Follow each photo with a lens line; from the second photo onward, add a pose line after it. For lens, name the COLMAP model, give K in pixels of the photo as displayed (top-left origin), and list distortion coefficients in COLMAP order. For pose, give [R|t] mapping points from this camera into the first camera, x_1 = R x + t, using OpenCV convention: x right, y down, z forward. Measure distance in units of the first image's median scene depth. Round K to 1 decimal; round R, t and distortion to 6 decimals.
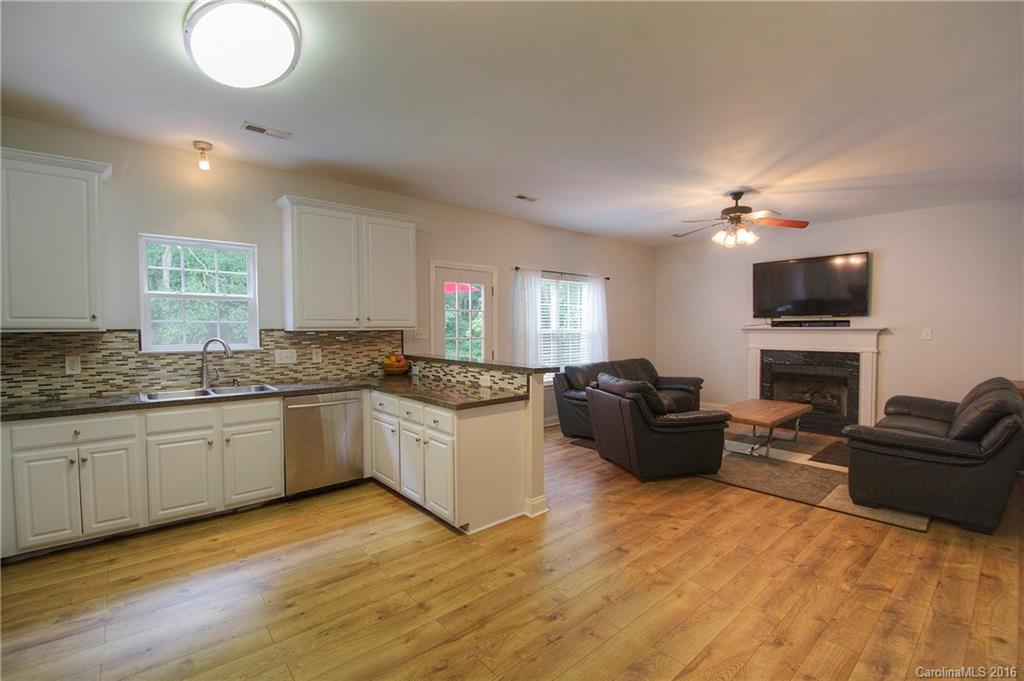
lens RADIAL K [[449.3, 0, 516.1], [0, 449.3, 345.1], [0, 0, 1]] dist [0.001093, -0.012793]
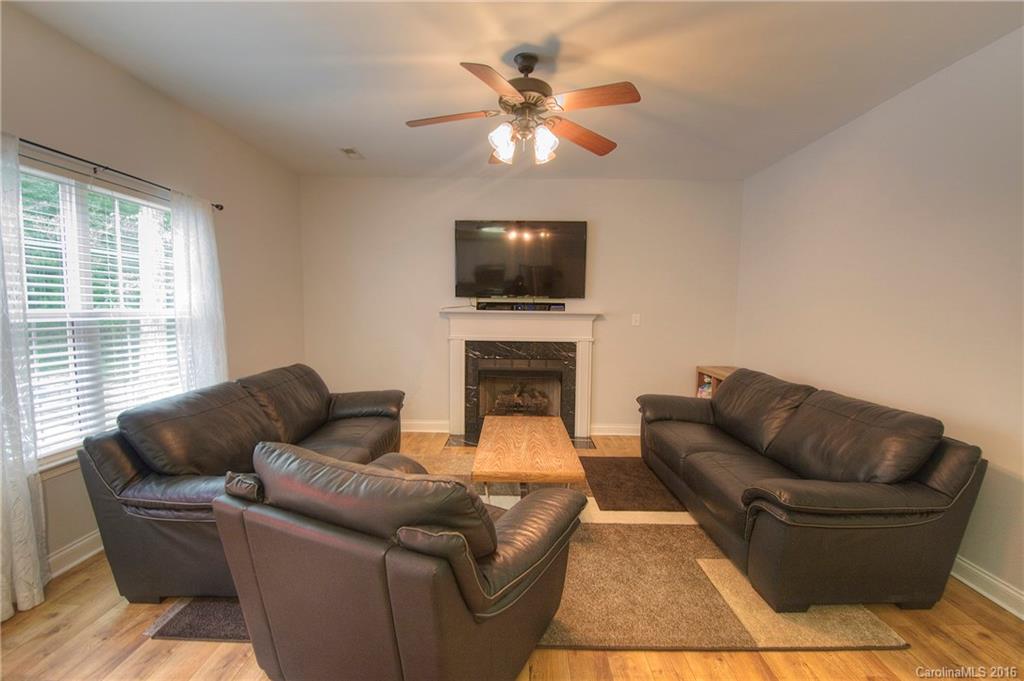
lens RADIAL K [[449.3, 0, 509.8], [0, 449.3, 347.6], [0, 0, 1]] dist [0.001093, -0.012793]
pose [[0.667848, -0.051675, 0.742501, 0.080769], [0.014495, 0.998301, 0.056441, -0.032848], [-0.744156, -0.026931, 0.667462, 0.778331]]
